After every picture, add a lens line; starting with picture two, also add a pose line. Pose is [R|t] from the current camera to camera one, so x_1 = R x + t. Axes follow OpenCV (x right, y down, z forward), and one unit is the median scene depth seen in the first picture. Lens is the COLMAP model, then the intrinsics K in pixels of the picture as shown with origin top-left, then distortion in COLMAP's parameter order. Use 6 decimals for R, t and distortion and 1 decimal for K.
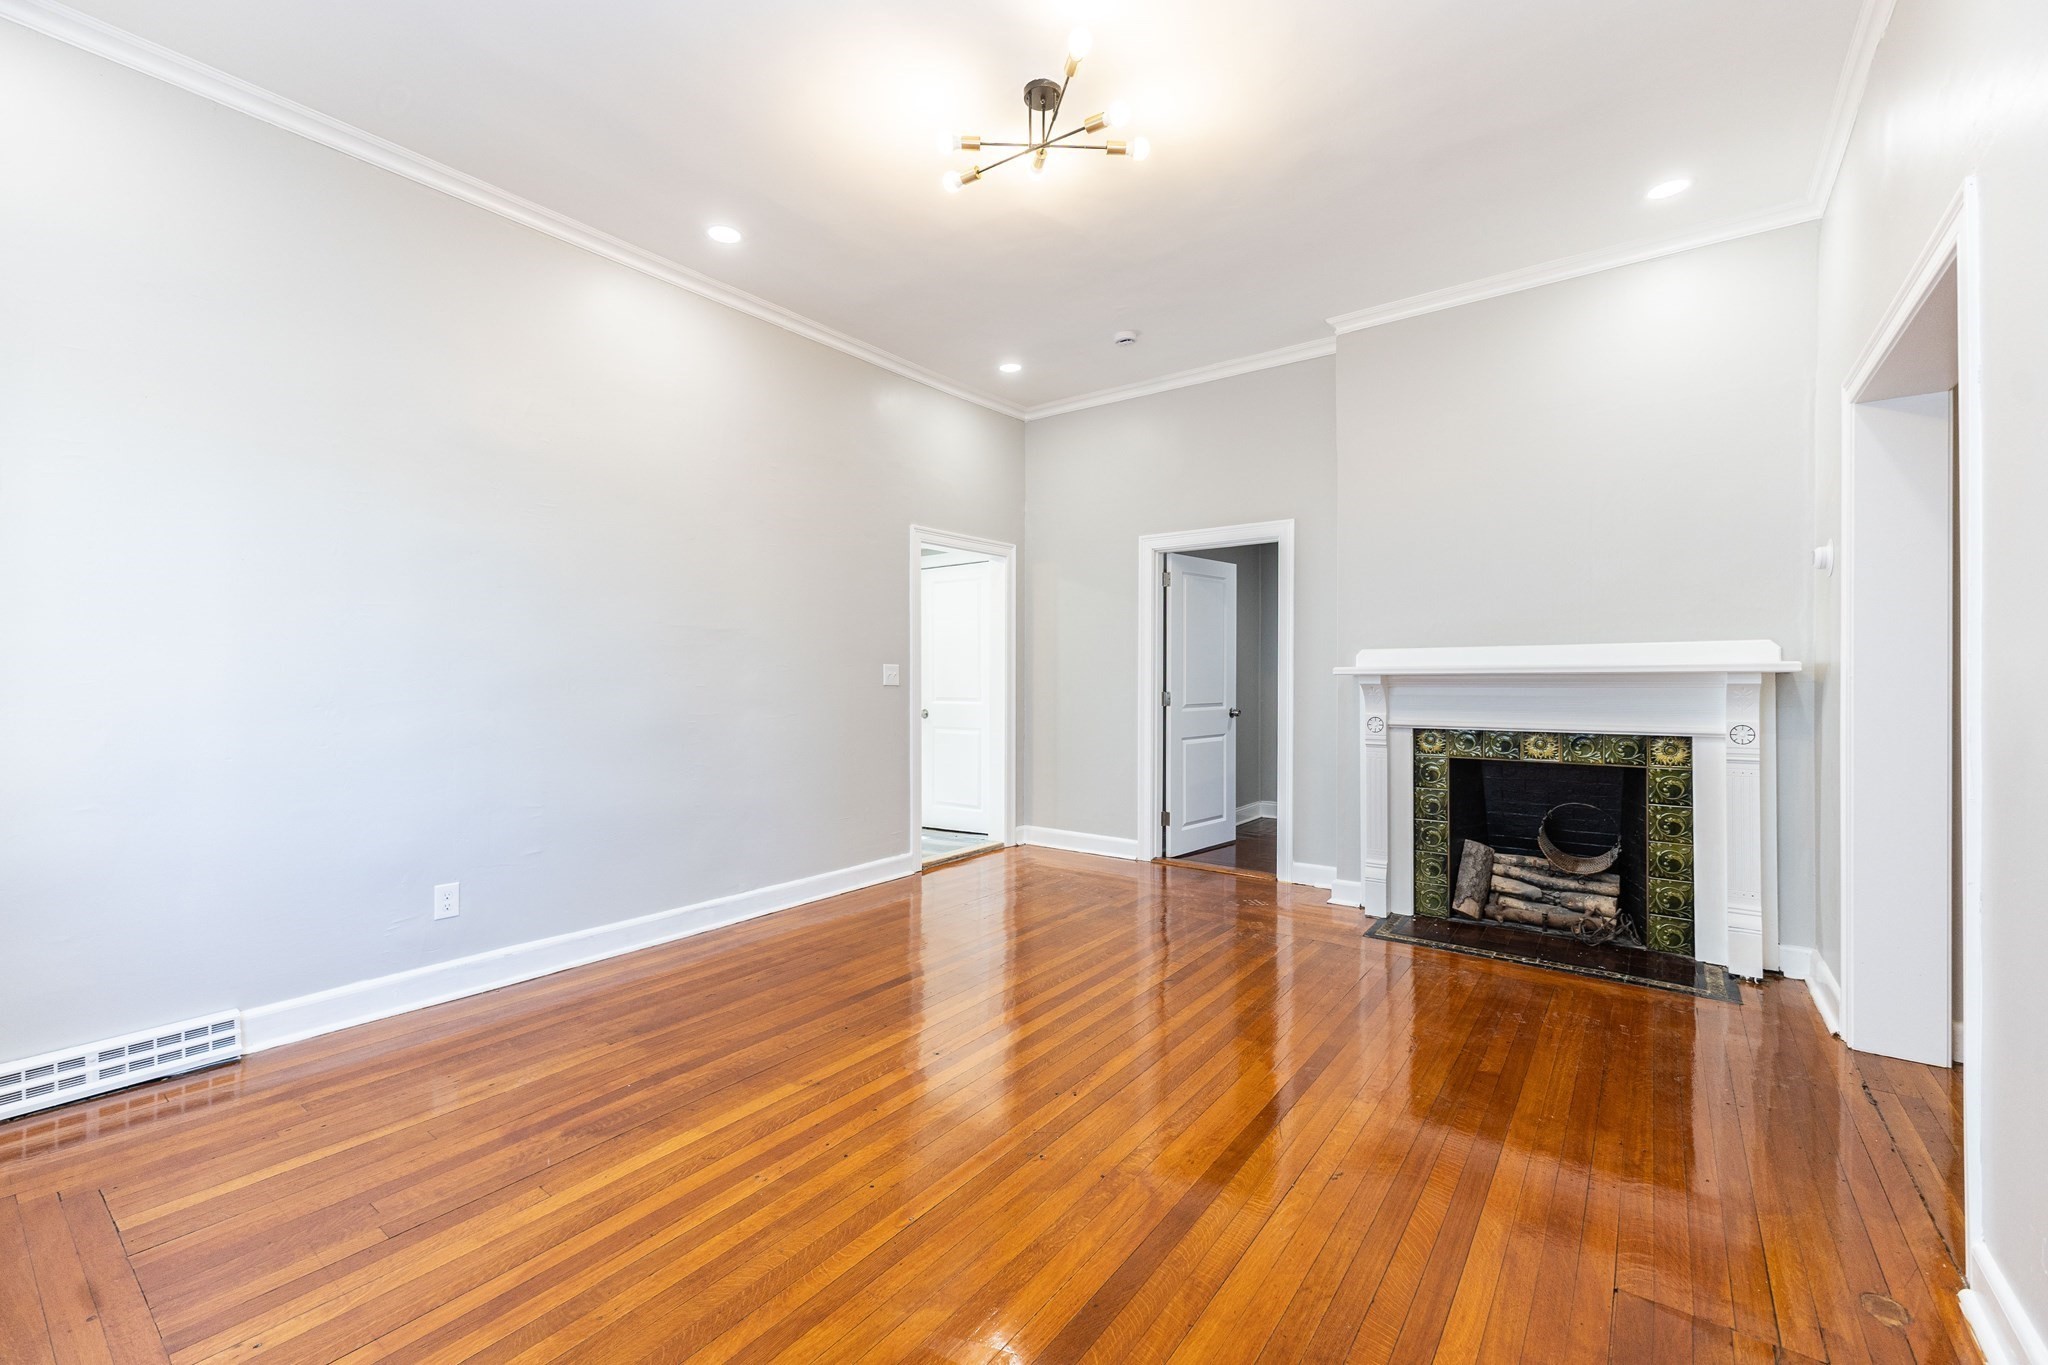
lens RADIAL K [[870.9, 0, 1008.6], [0, 870.9, 672.9], [0, 0, 1]] dist [0.000640, 0.014574]
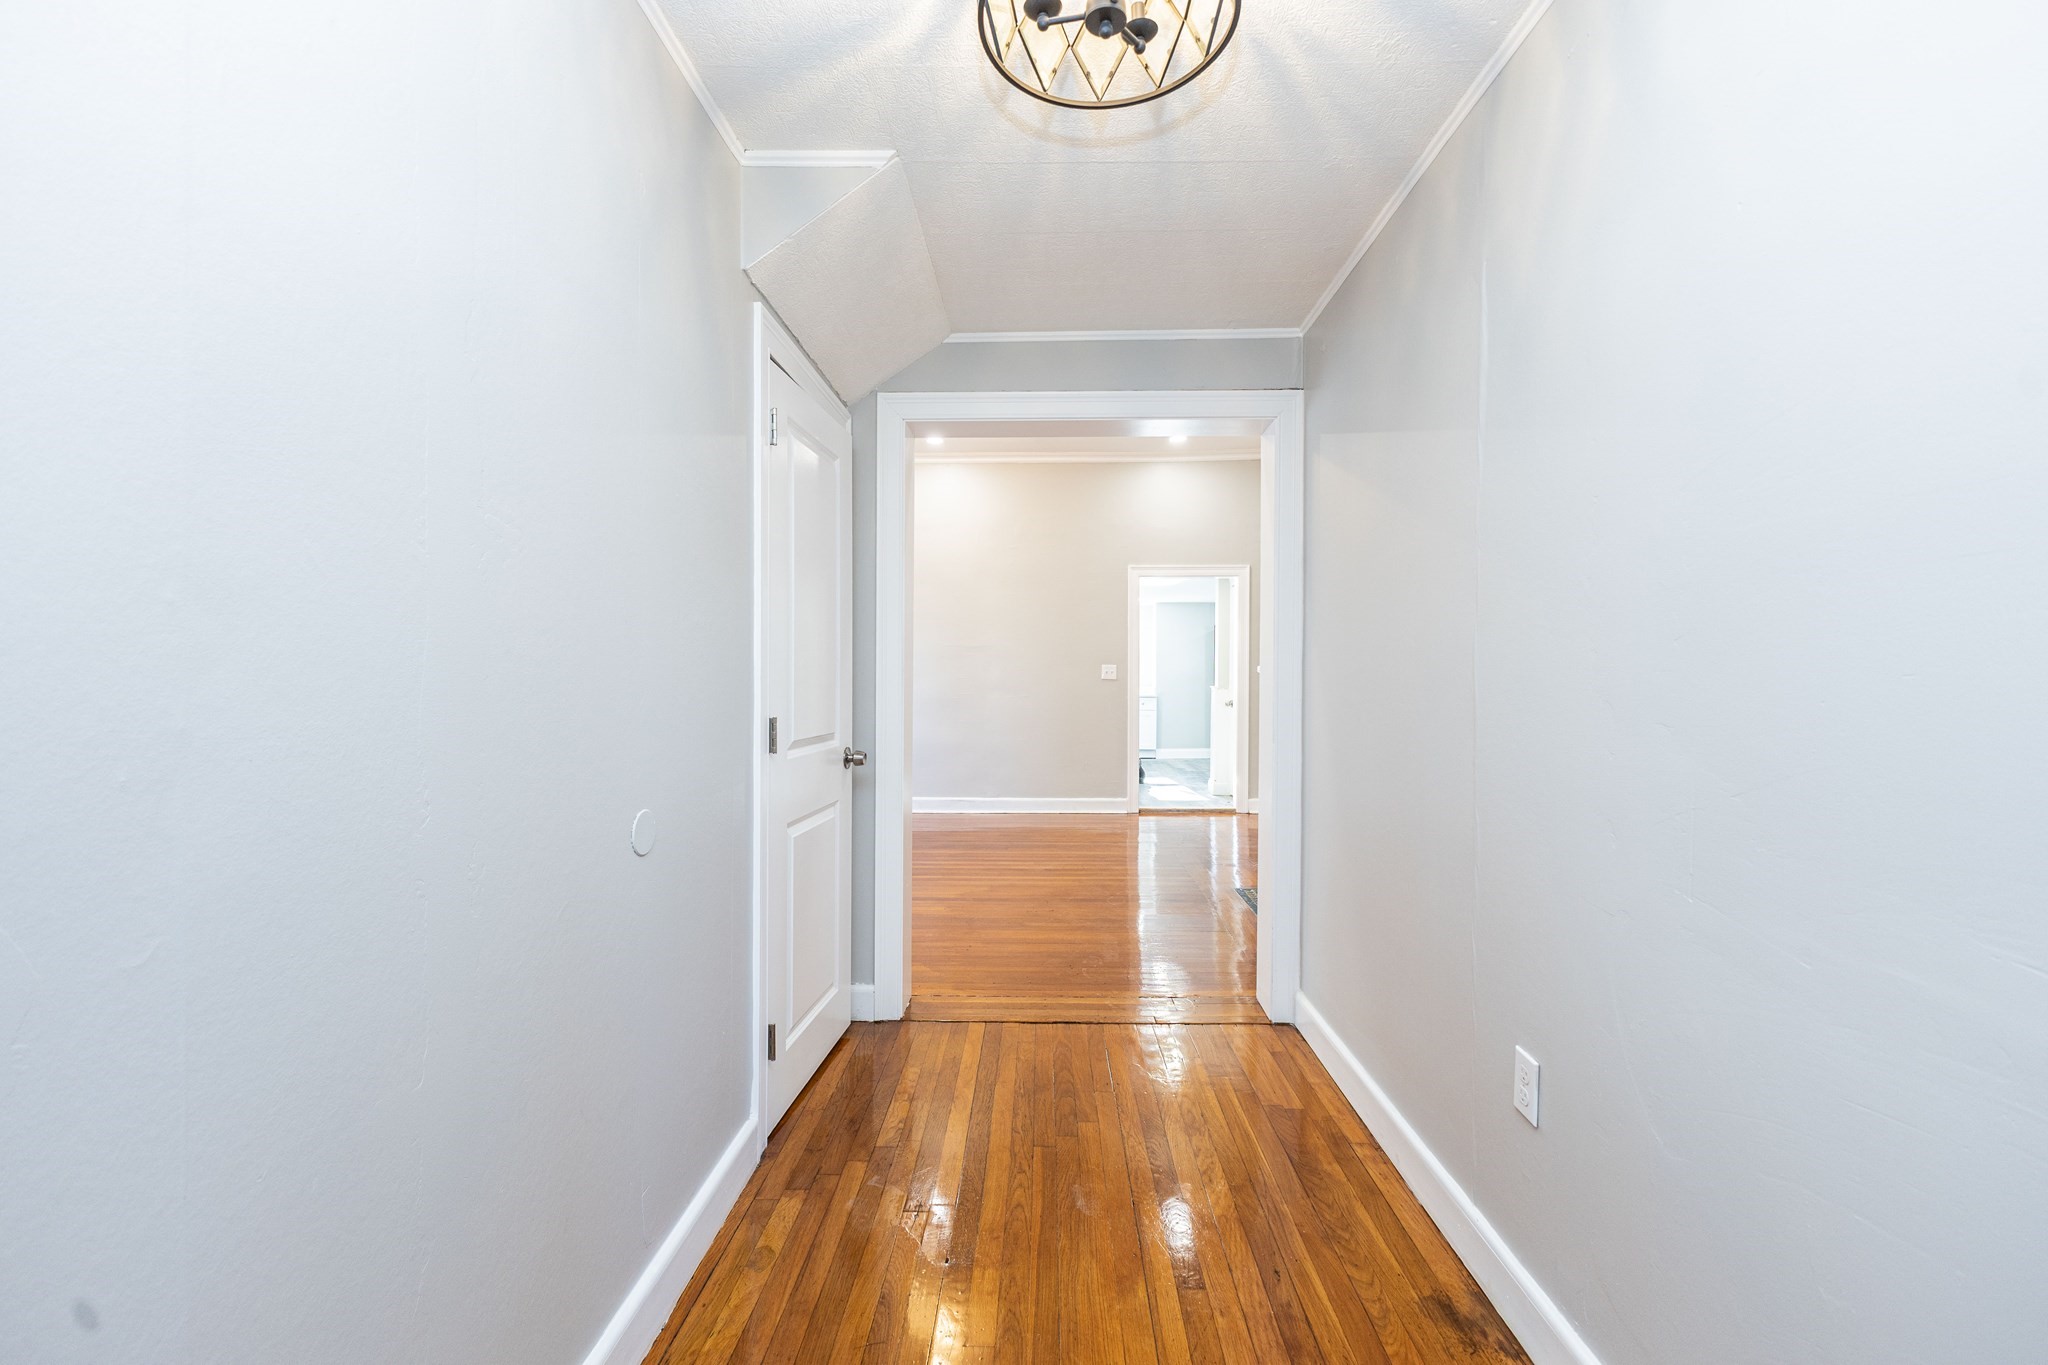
lens RADIAL K [[888.2, 0, 1038.7], [0, 888.2, 682.3], [0, 0, 1]] dist [0.017409, 0.000163]
pose [[0.595855, 0.011436, -0.803010, 1.239489], [-0.001178, 0.999910, 0.013366, -0.000252], [0.803091, -0.007018, 0.595815, 0.035076]]
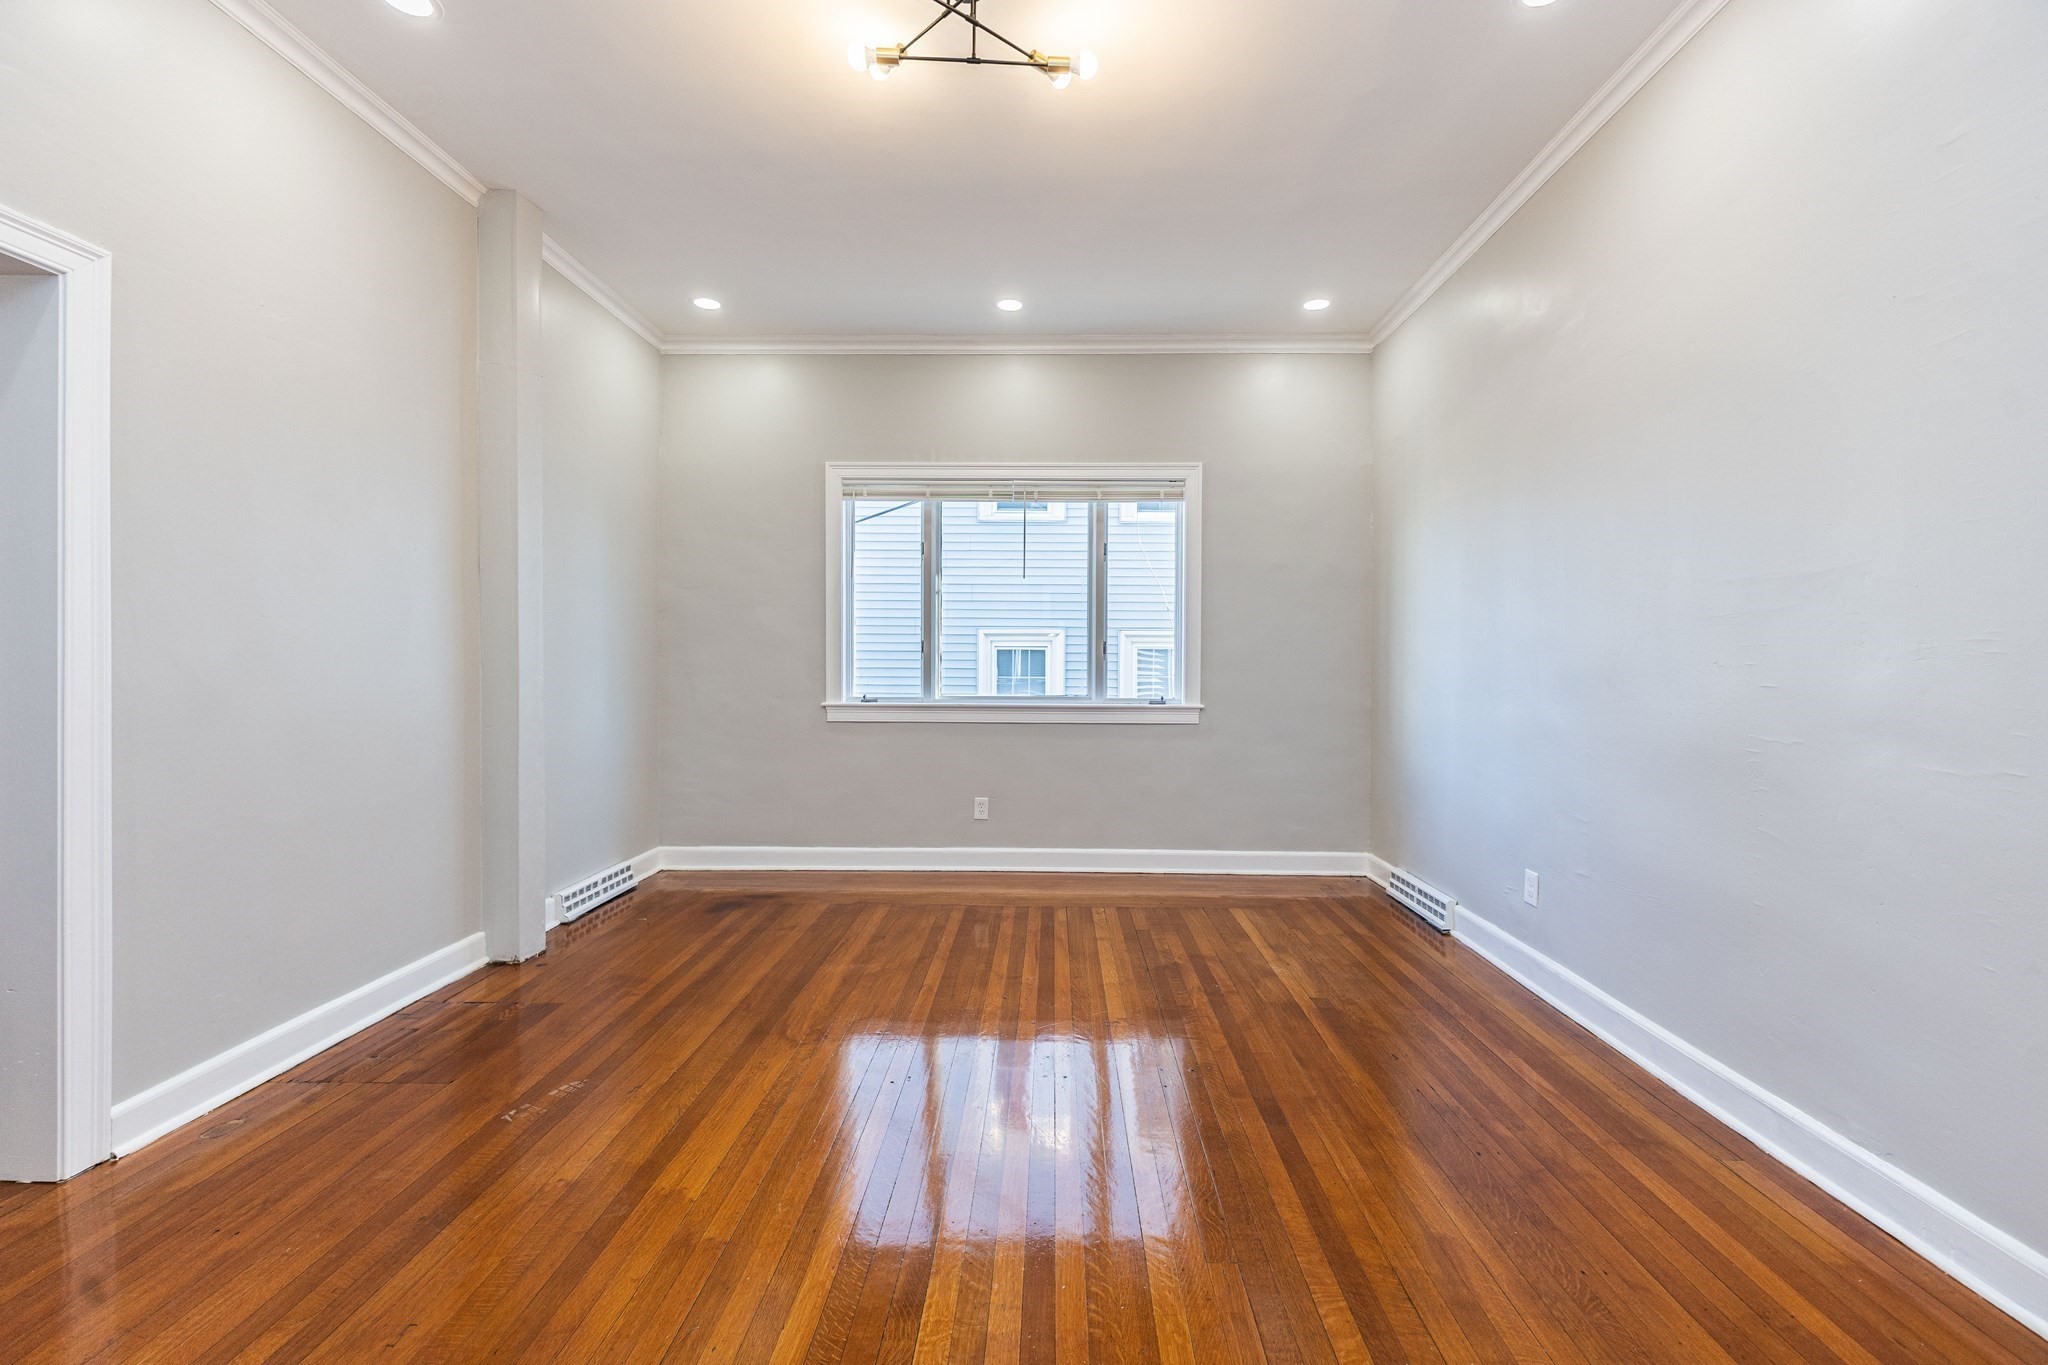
lens RADIAL K [[829.7, 0, 1036.3], [0, 829.7, 674.7], [0, 0, 1]] dist [0.014825, -0.004757]
pose [[-0.808030, 0.003210, -0.589133, 0.315934], [-0.002655, 0.999955, 0.009089, 0.005218], [0.589136, 0.008908, -0.807985, 1.169632]]
